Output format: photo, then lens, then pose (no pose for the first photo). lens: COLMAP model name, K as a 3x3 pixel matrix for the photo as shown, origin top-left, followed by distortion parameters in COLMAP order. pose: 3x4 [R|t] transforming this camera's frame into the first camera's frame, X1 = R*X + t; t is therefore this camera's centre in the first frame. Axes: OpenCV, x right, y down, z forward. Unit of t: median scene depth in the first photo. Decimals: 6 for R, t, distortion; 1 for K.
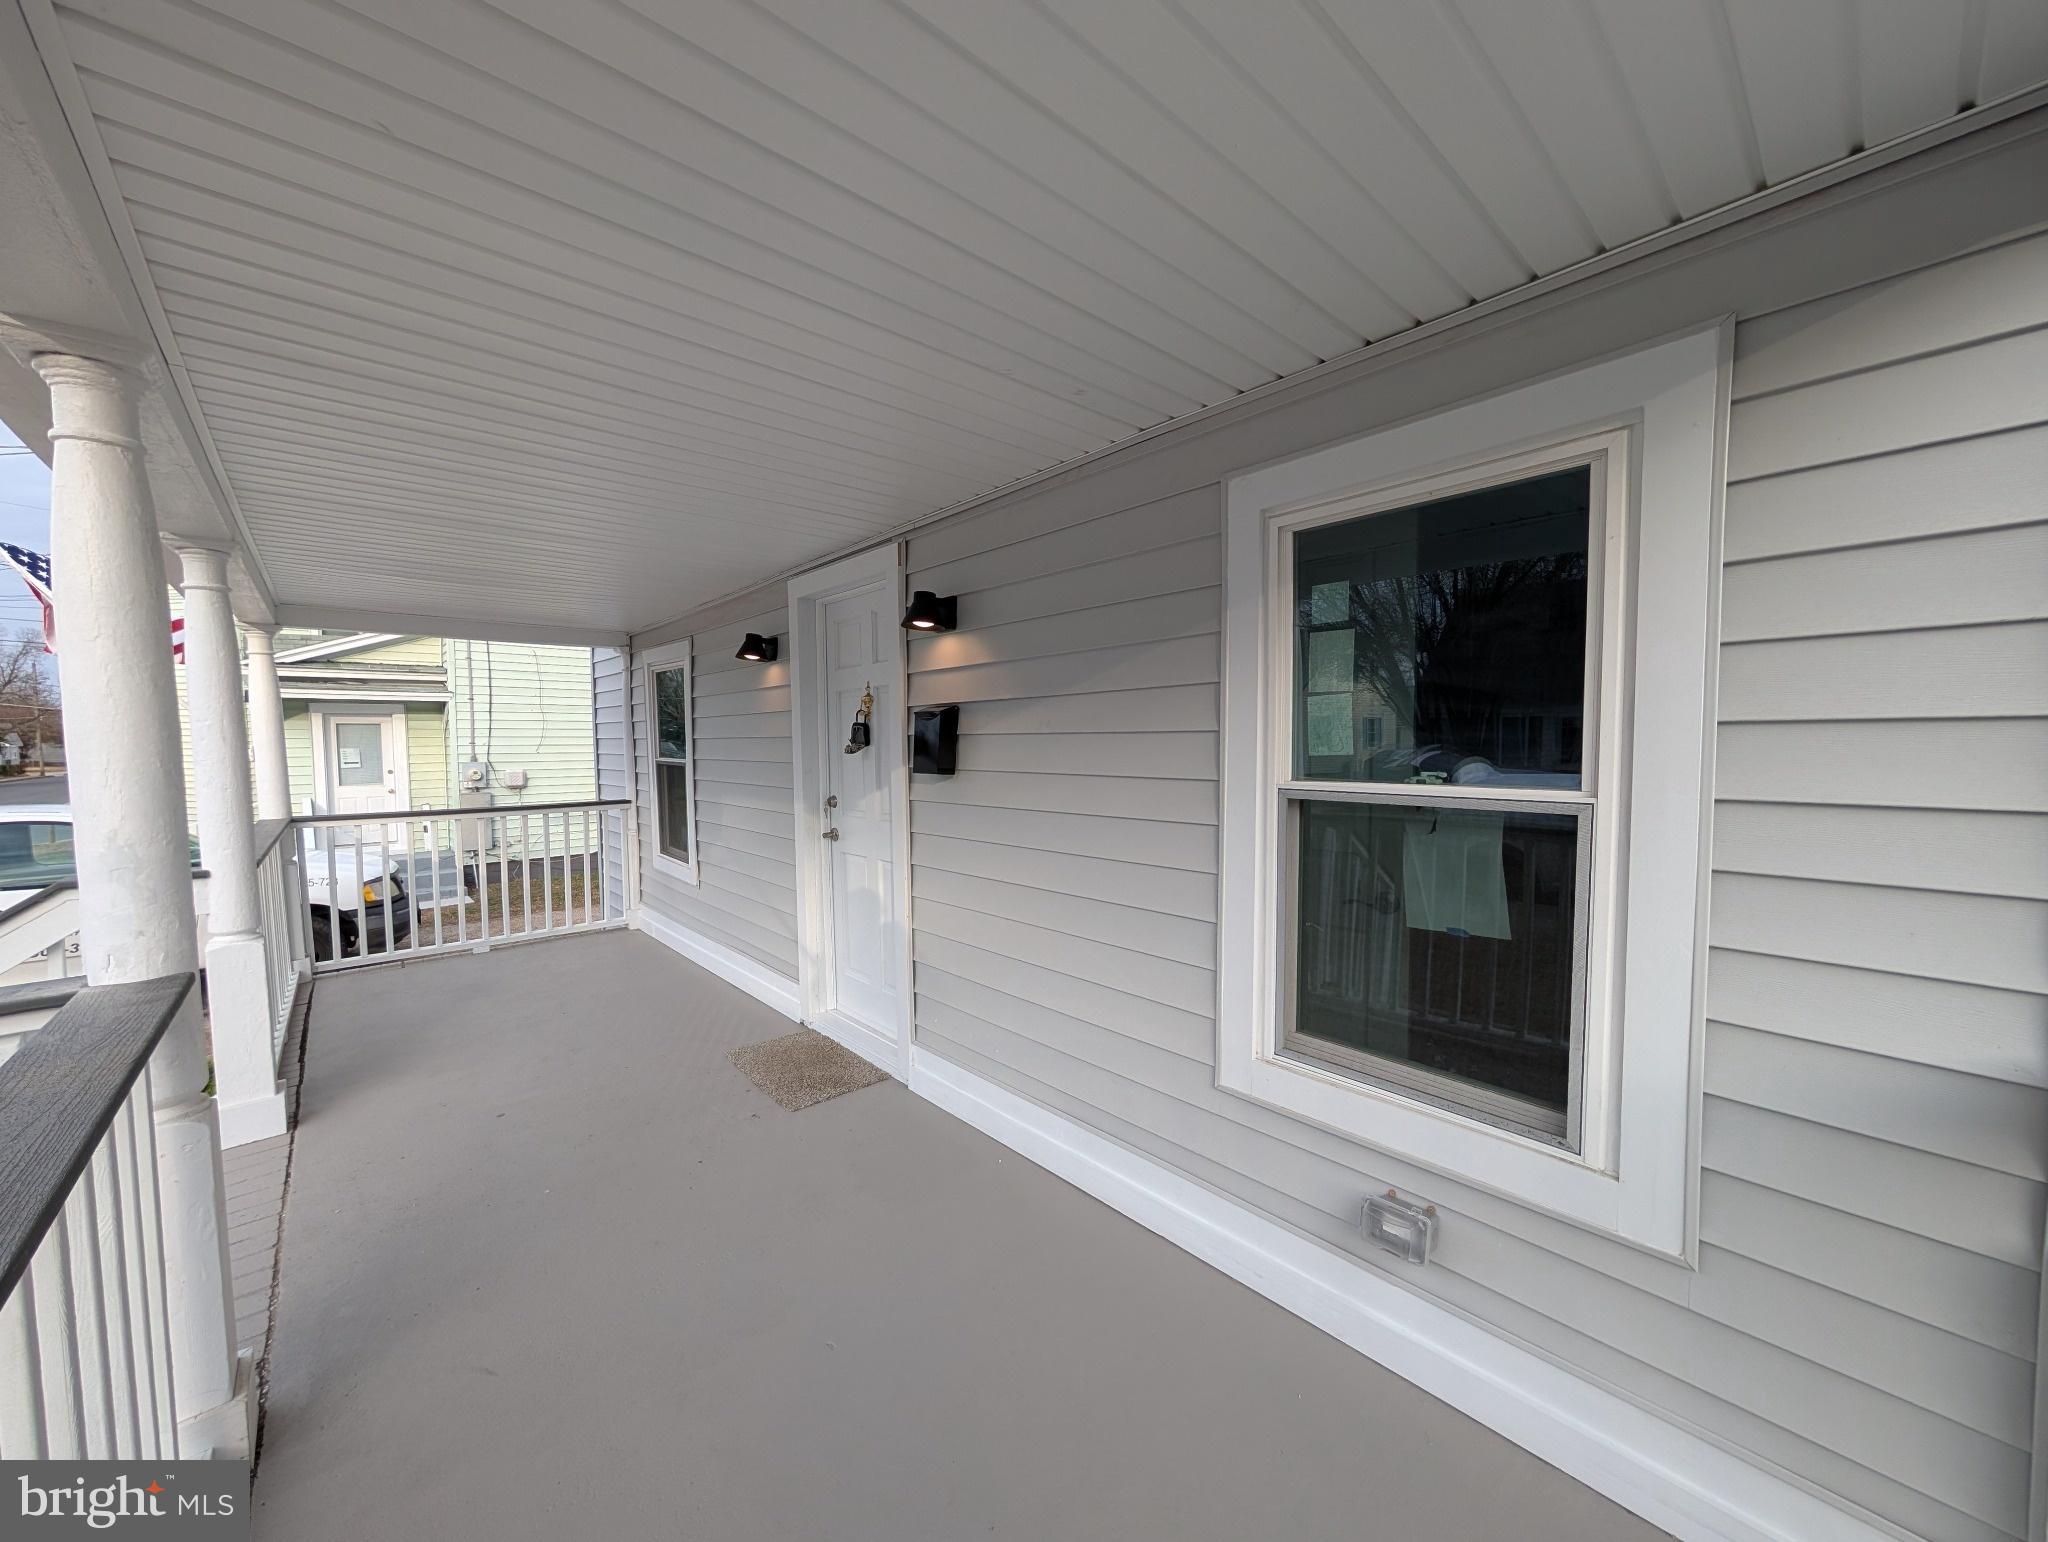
lens RADIAL K [[782.4, 0, 1024.0], [0, 782.4, 771.0], [0, 0, 1]] dist [0.000290, 0.000009]
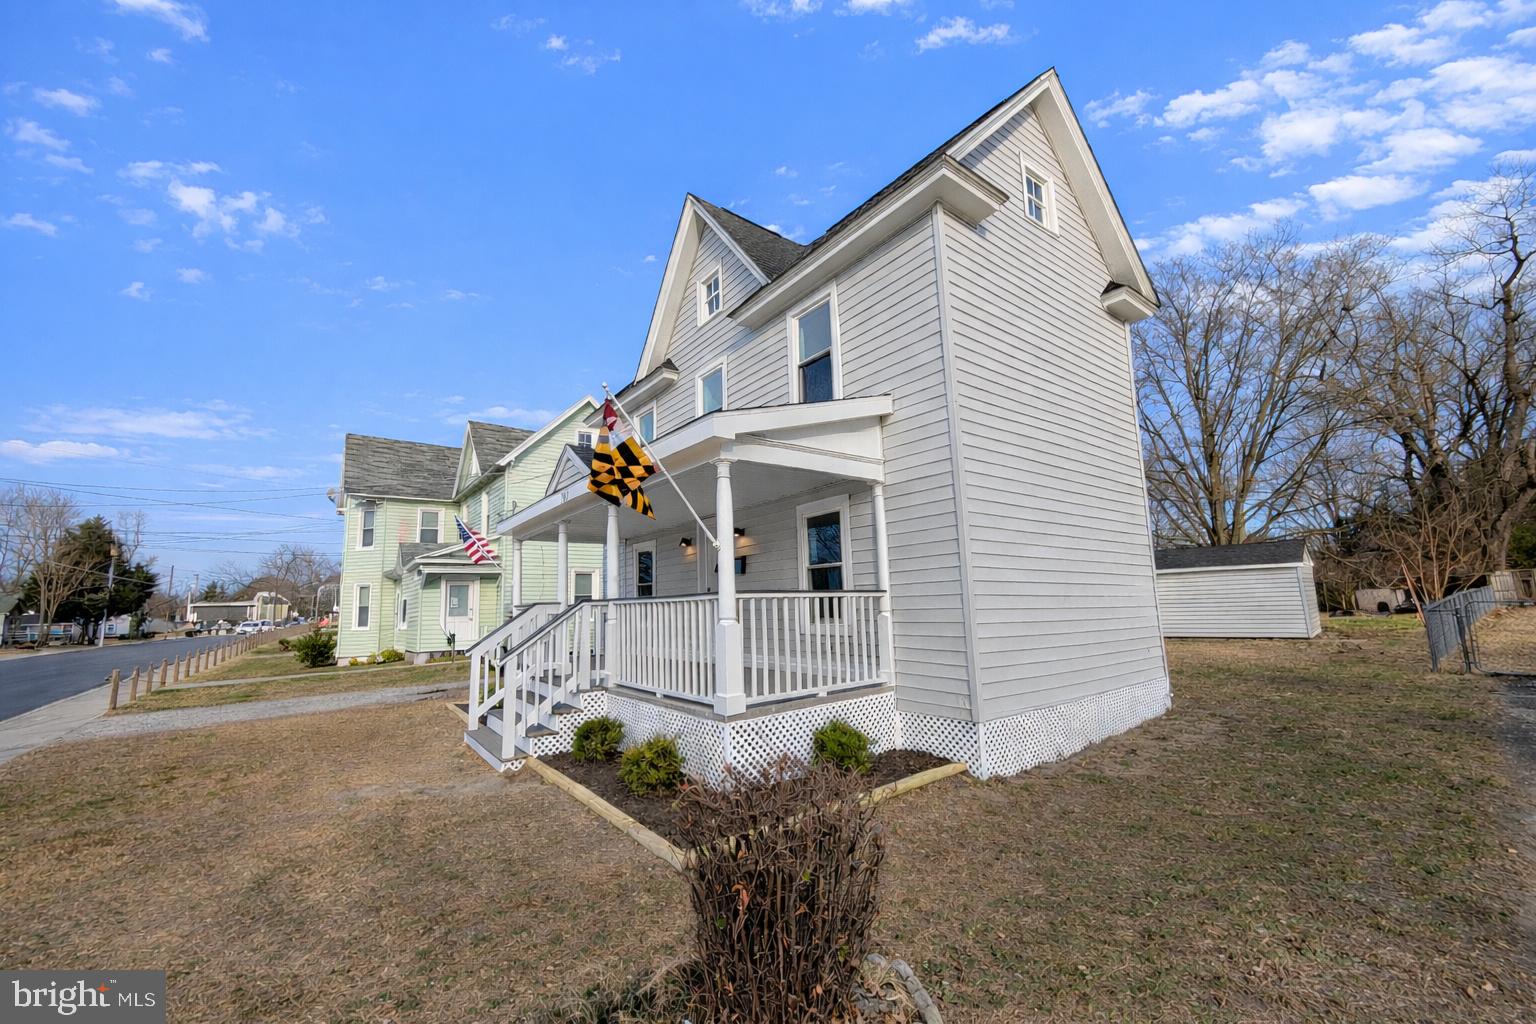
lens RADIAL K [[584.1, 0, 768.0], [0, 584.1, 512.0], [0, 0, 1]] dist [0.000059, -0.000001]
pose [[0.996444, -0.032203, -0.077857, 0.179354], [0.016067, 0.979746, -0.199598, 0.200905], [0.082708, 0.197637, 0.976780, -1.301049]]
